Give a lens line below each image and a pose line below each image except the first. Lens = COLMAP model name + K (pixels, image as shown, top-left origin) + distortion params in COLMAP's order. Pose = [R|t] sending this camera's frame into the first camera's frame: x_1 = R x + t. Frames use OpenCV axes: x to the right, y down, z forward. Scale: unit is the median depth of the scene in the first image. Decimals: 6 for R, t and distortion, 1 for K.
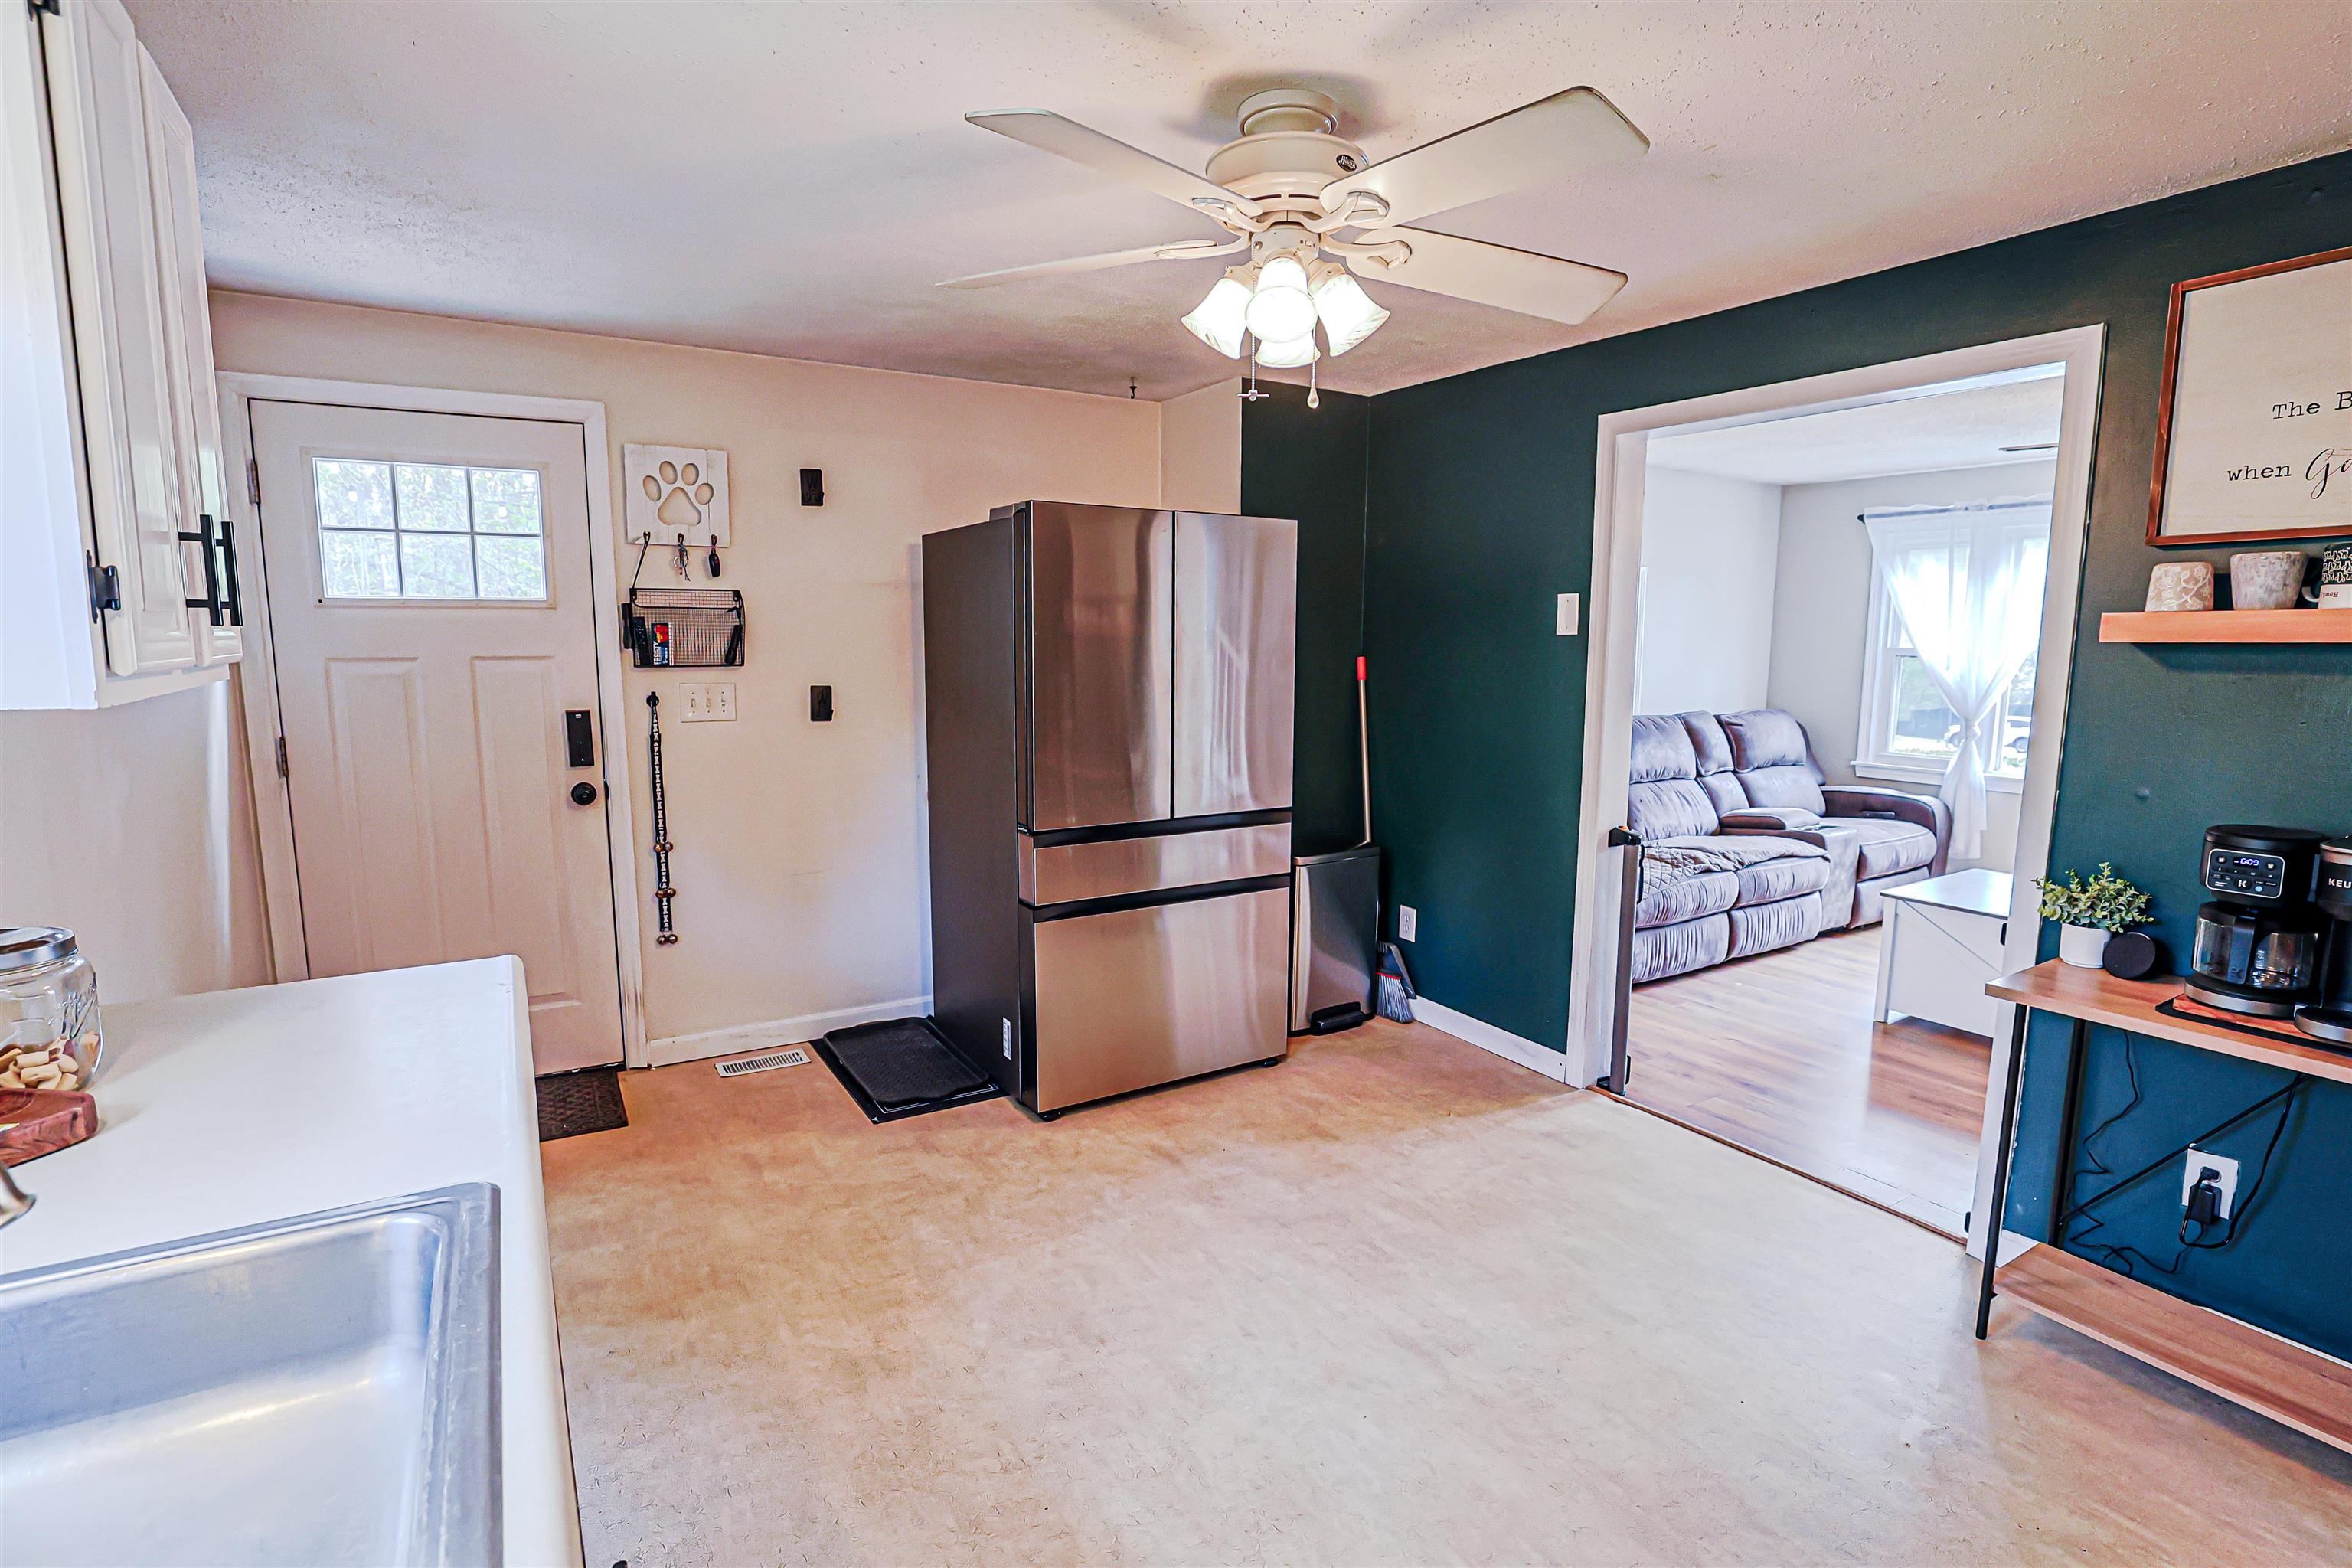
lens RADIAL K [[1105.6, 0, 1114.2], [0, 1105.6, 788.0], [0, 0, 1]] dist [-0.054744, 0.022181]
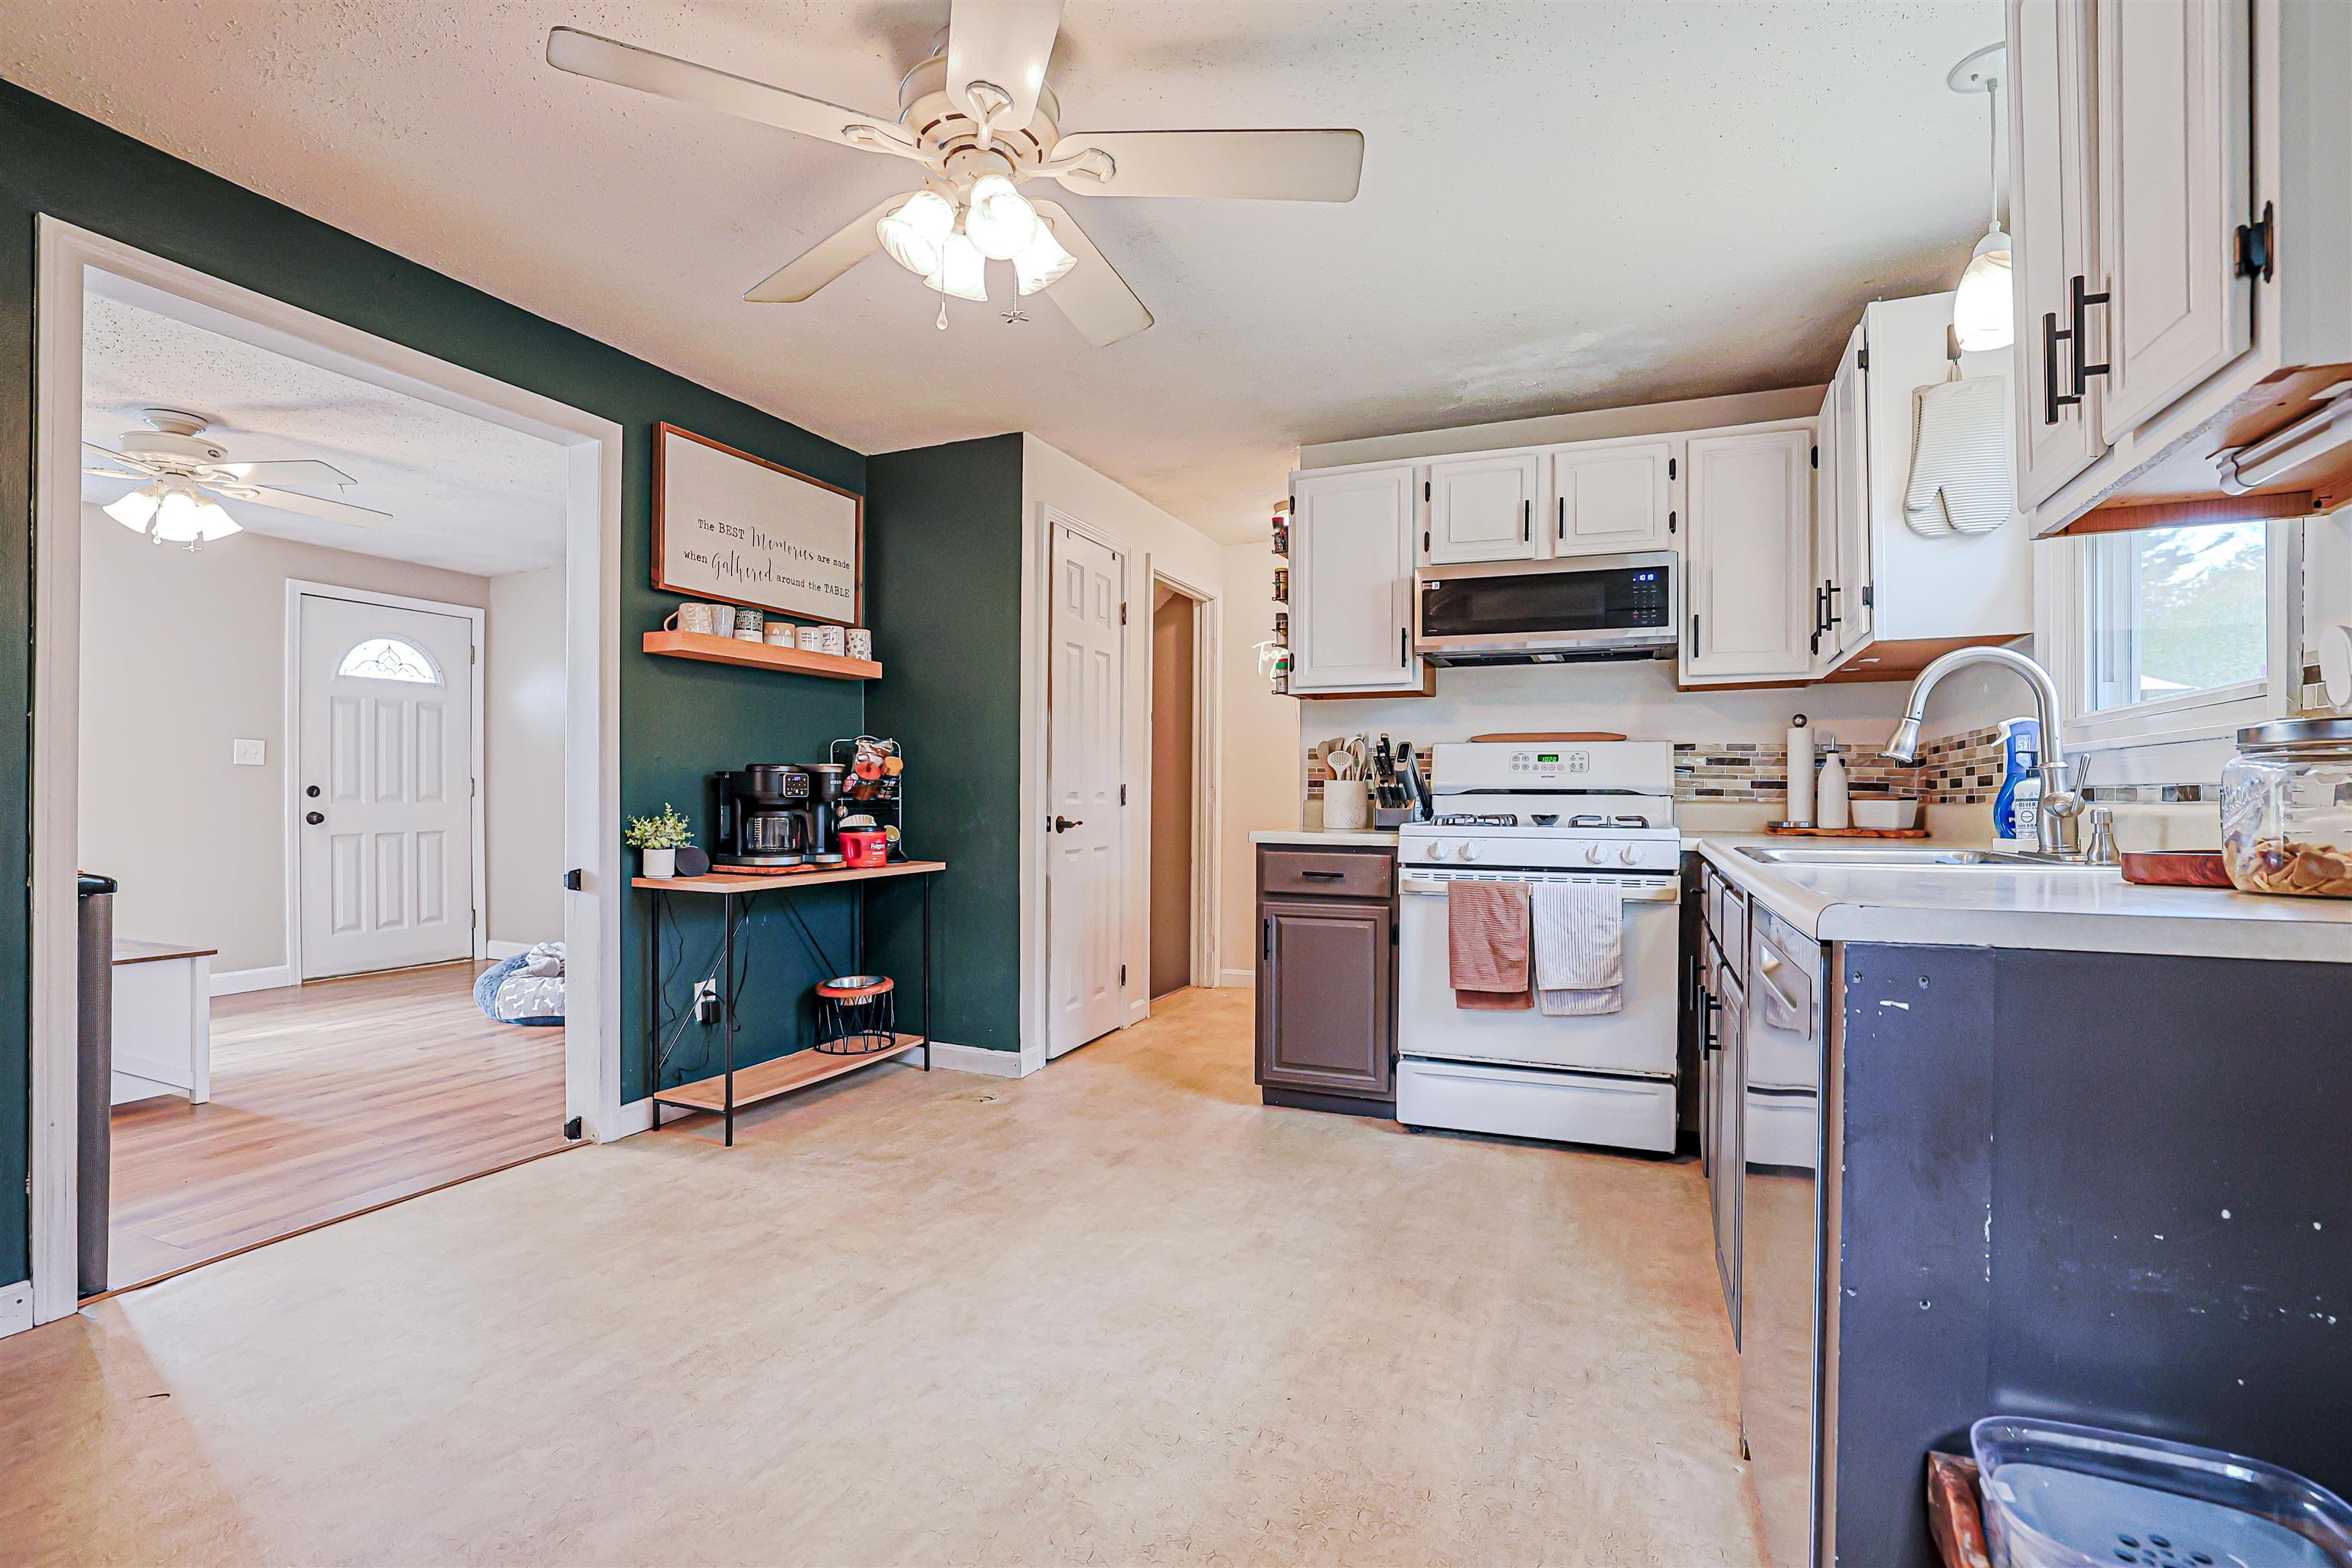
lens RADIAL K [[1087.3, 0, 1198.8], [0, 1087.3, 798.8], [0, 0, 1]] dist [-0.056133, 0.024242]
pose [[-0.618896, -0.003006, 0.785468, -0.677045], [0.105754, 0.990569, 0.087118, 0.013454], [-0.778321, 0.136984, -0.612741, 1.368846]]
